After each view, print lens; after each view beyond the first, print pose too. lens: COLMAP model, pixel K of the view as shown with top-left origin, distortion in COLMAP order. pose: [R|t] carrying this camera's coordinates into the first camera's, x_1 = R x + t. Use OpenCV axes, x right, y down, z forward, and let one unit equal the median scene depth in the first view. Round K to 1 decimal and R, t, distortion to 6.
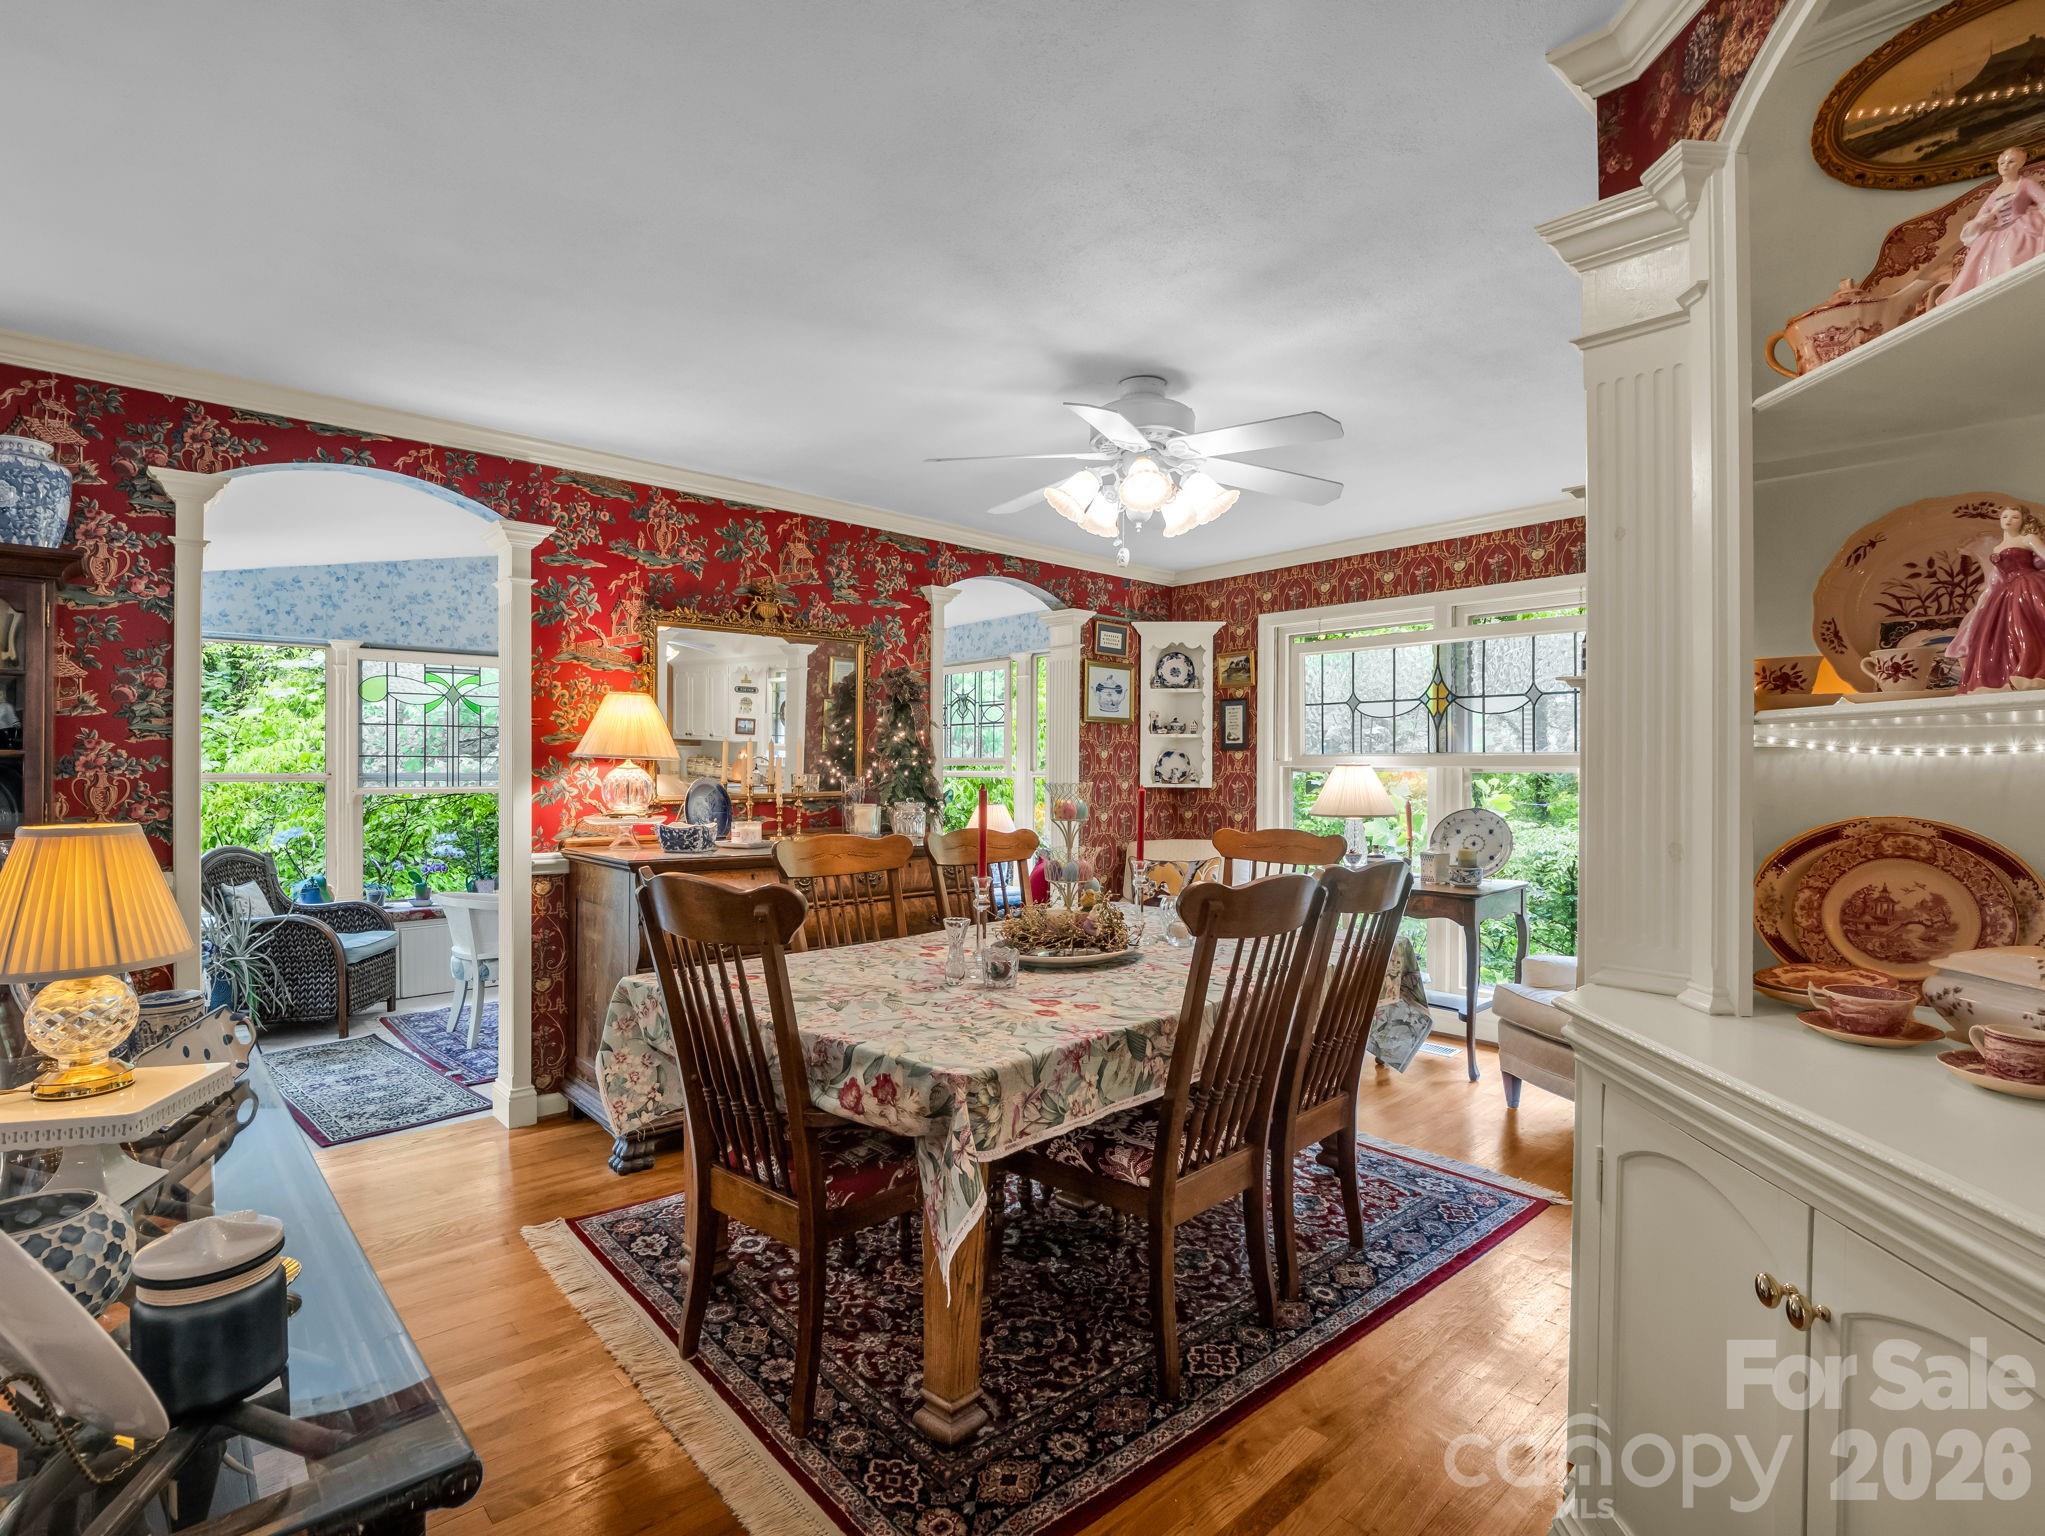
lens RADIAL K [[1001.1, 0, 1018.2], [0, 1001.1, 768.8], [0, 0, 1]] dist [-0.020985, 0.002745]
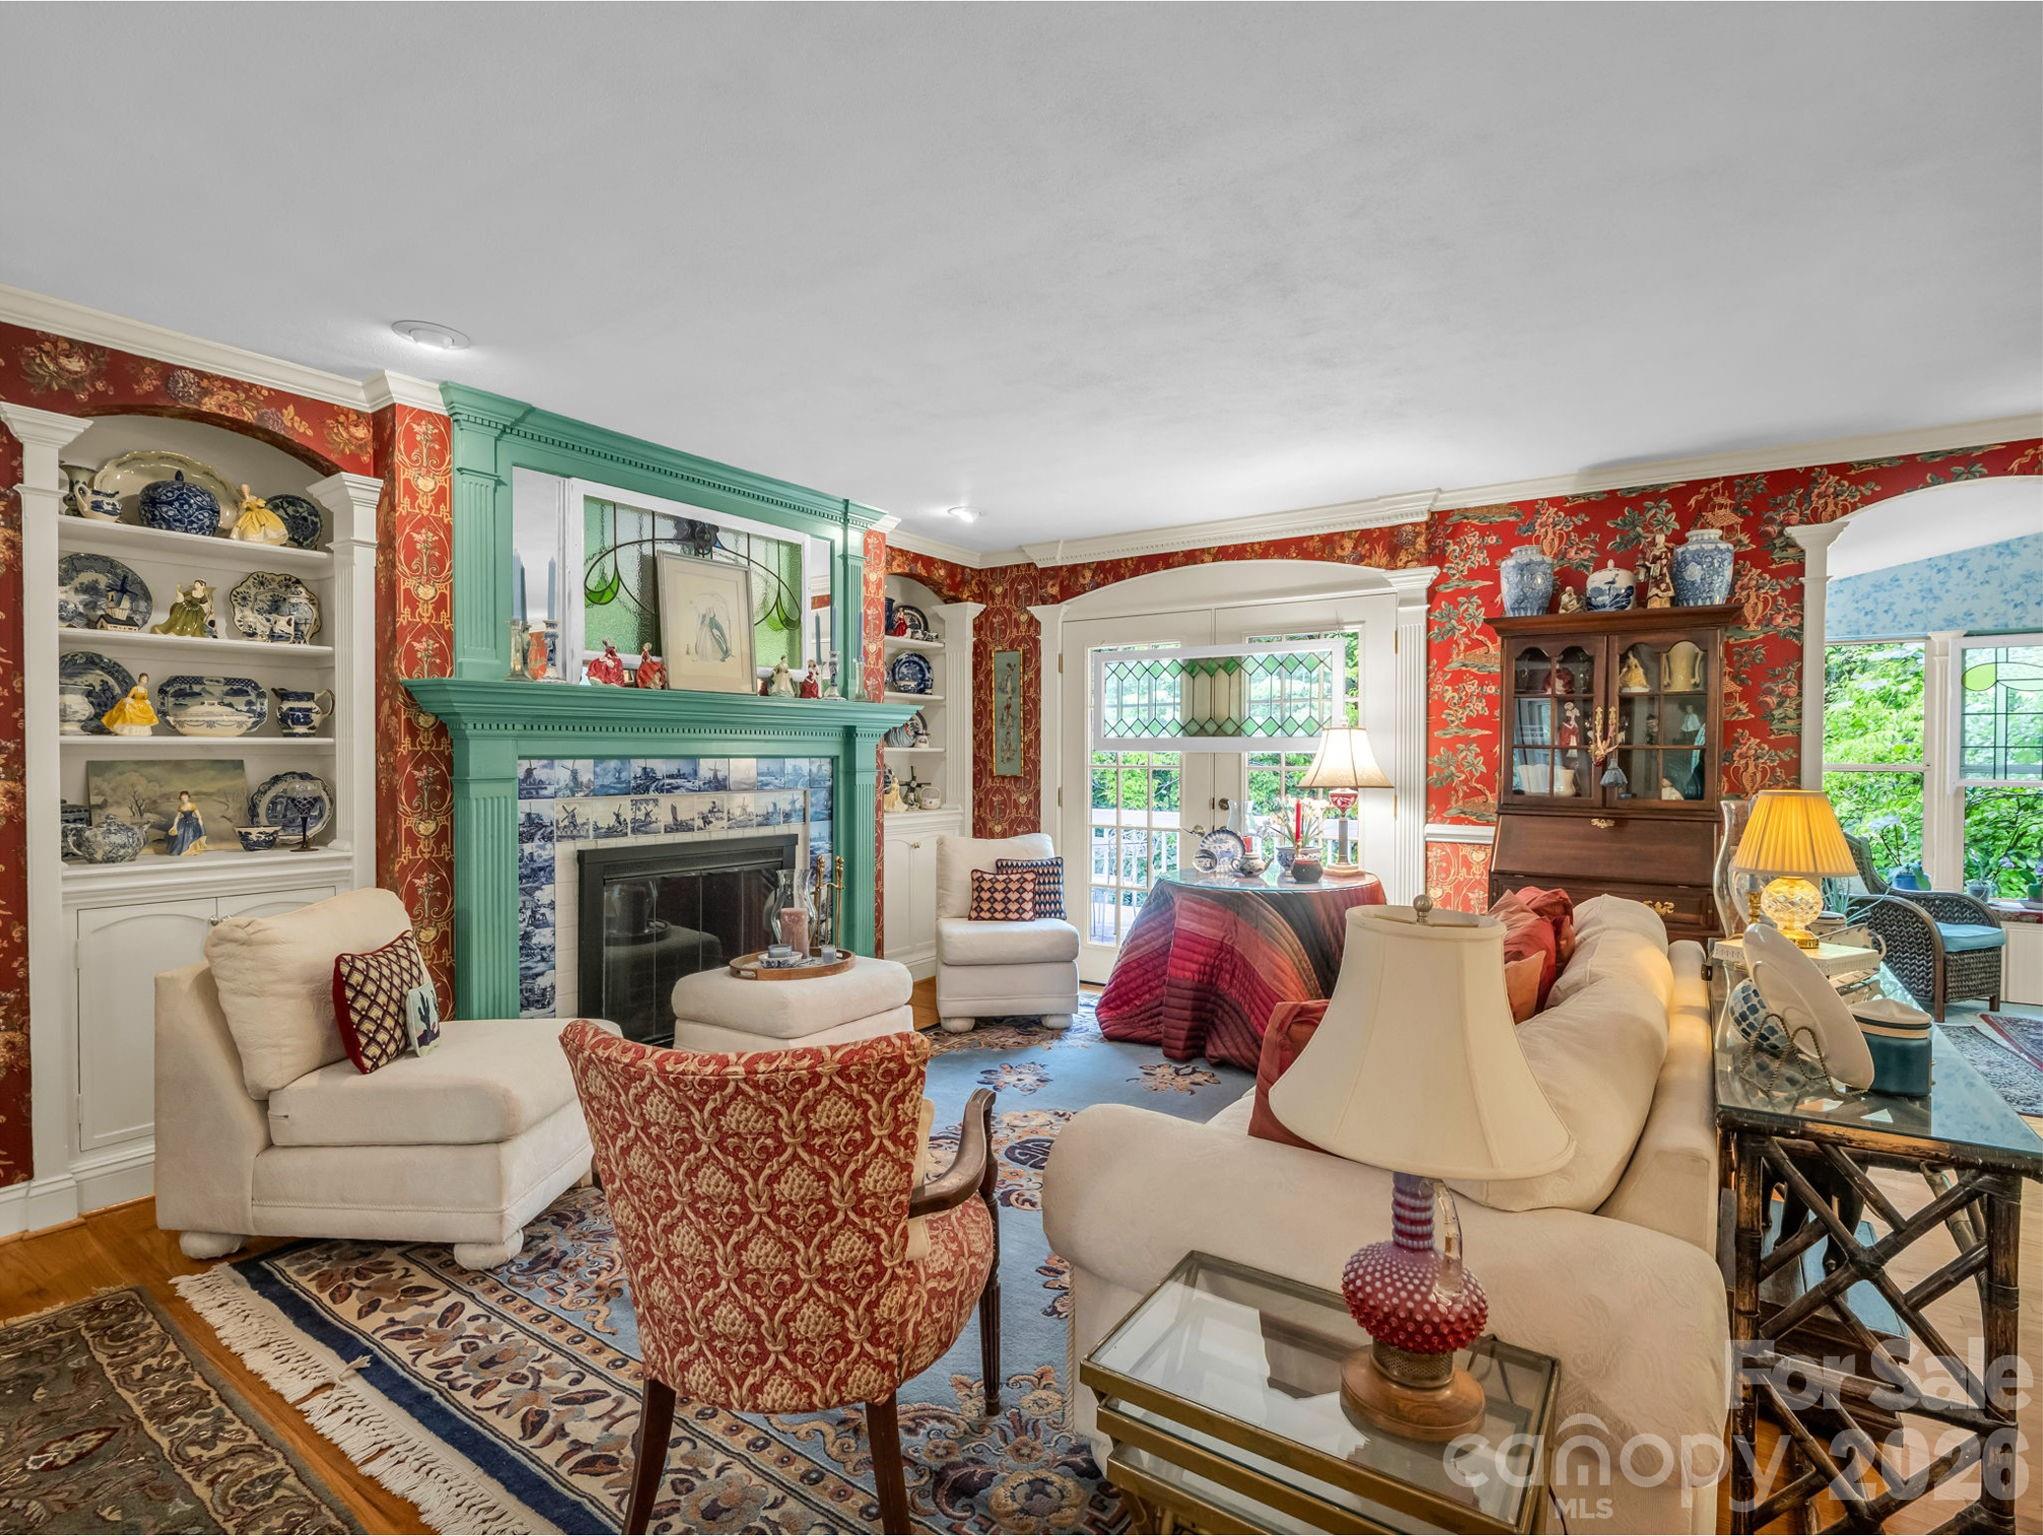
lens RADIAL K [[1000.1, 0, 1017.2], [0, 1000.1, 768.8], [0, 0, 1]] dist [-0.020985, 0.002745]
pose [[0.221977, 0.013114, -0.974964, 0.105539], [-0.004869, 0.999912, 0.012341, 0.001397], [0.975040, 0.002007, 0.222021, -0.173820]]
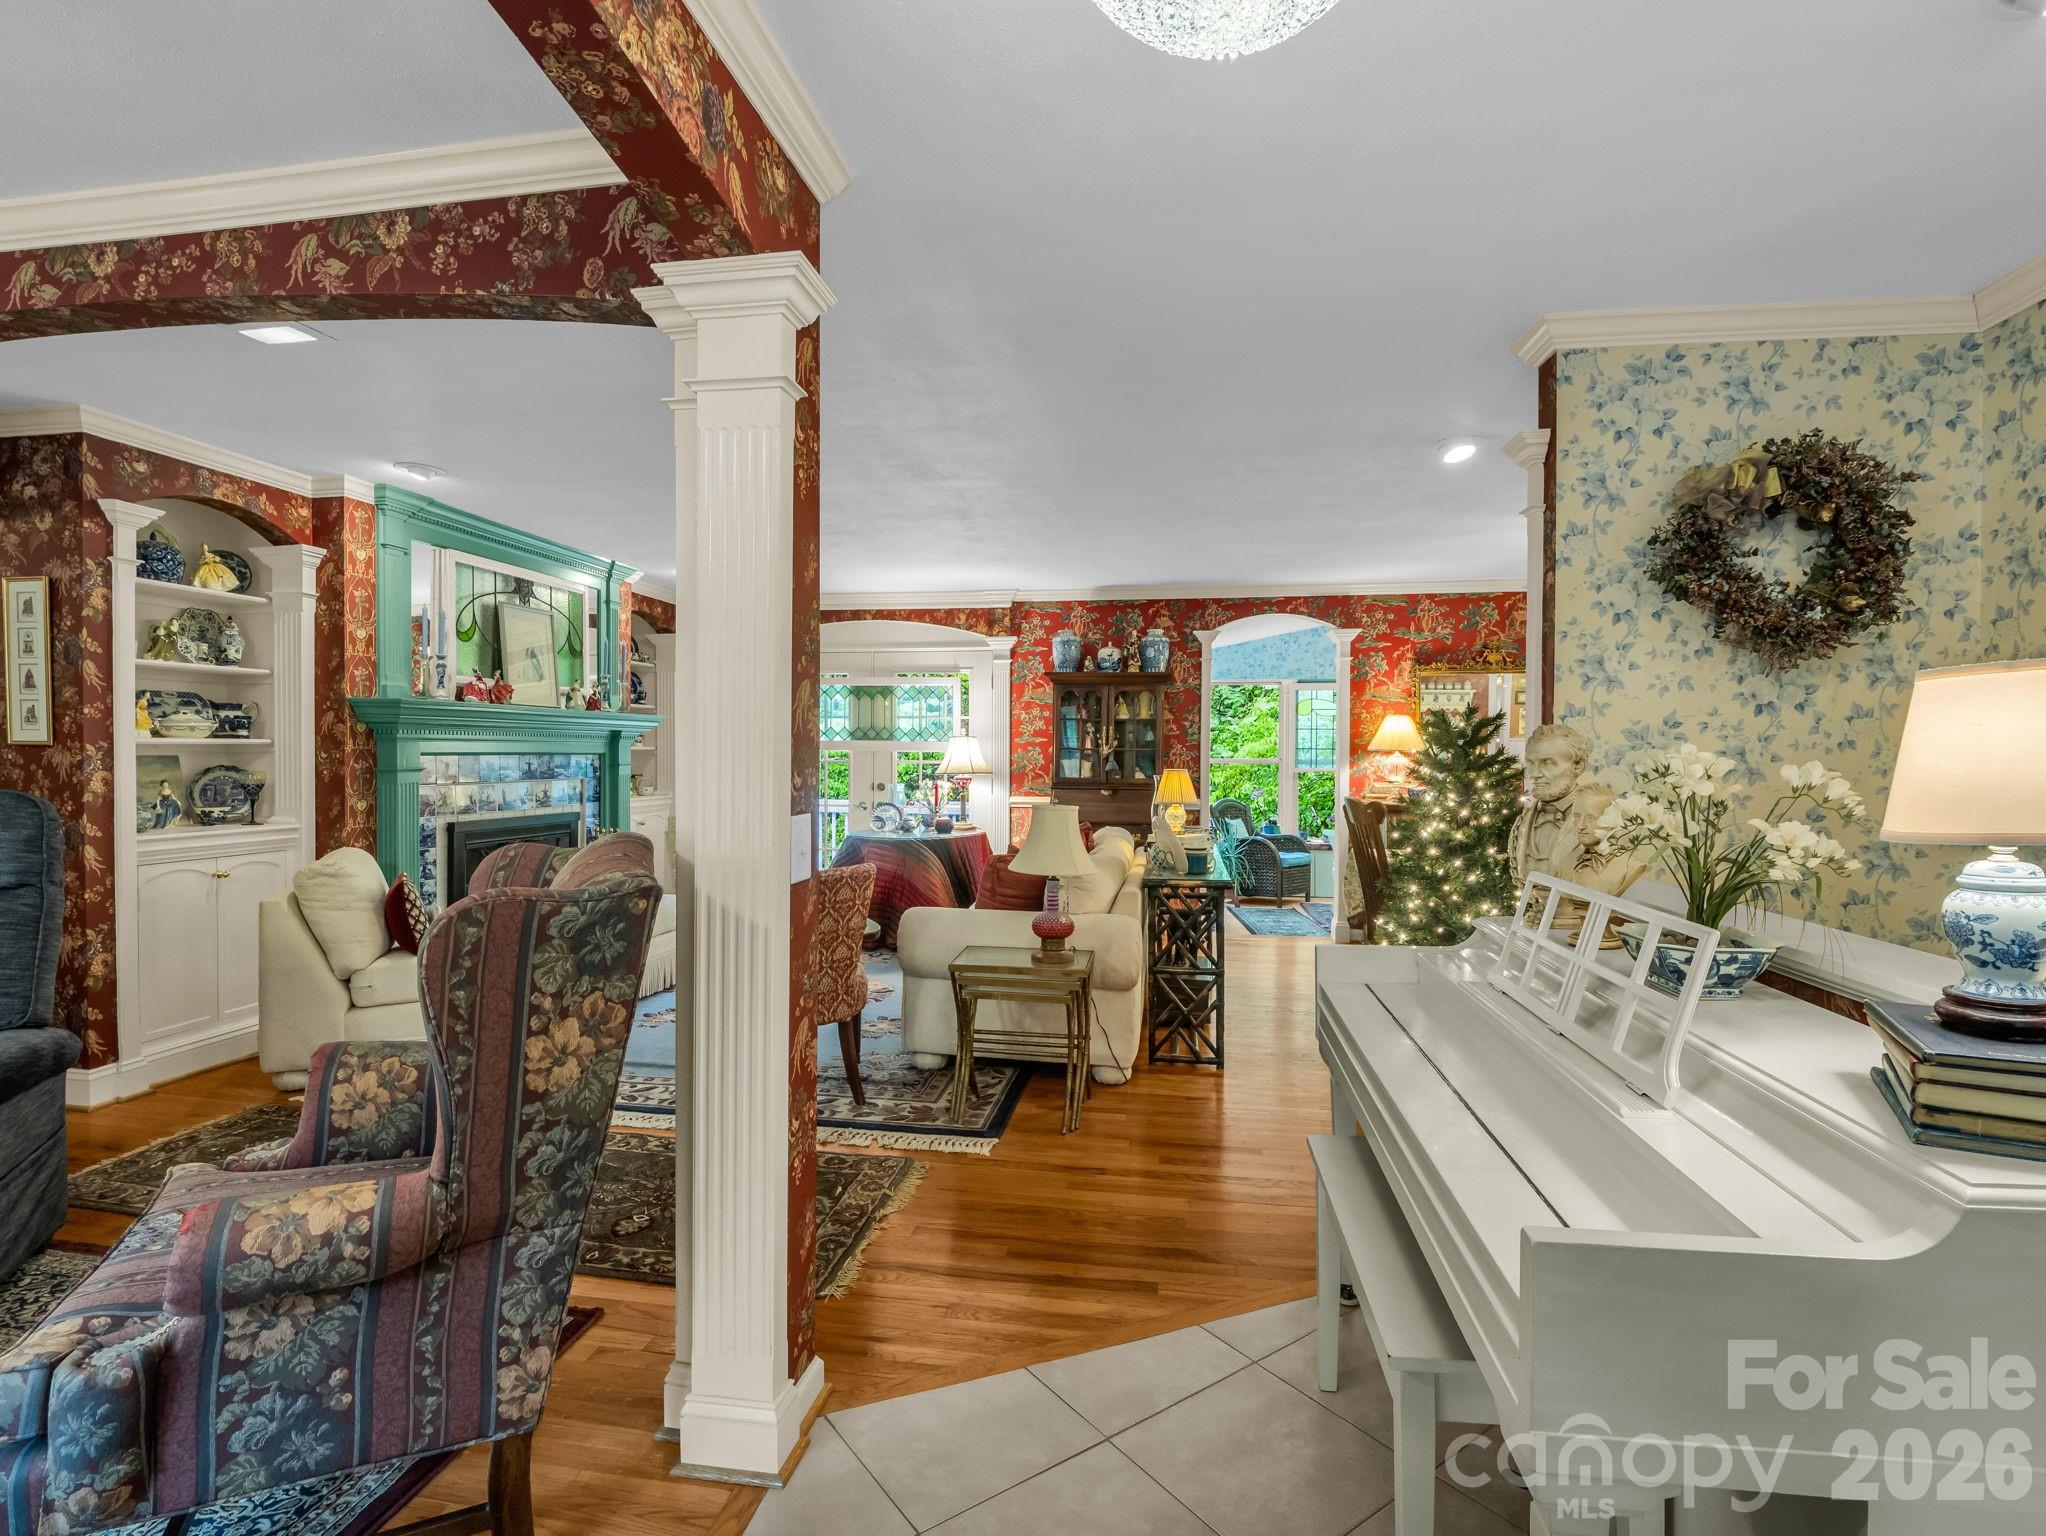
lens RADIAL K [[1001.6, 0, 1018.7], [0, 1001.6, 768.8], [0, 0, 1]] dist [-0.020985, 0.002745]
pose [[0.618265, 0.014946, -0.785827, 0.476153], [-0.006932, 0.999884, 0.013563, 0.000818], [0.785939, -0.002938, 0.618297, -0.517958]]
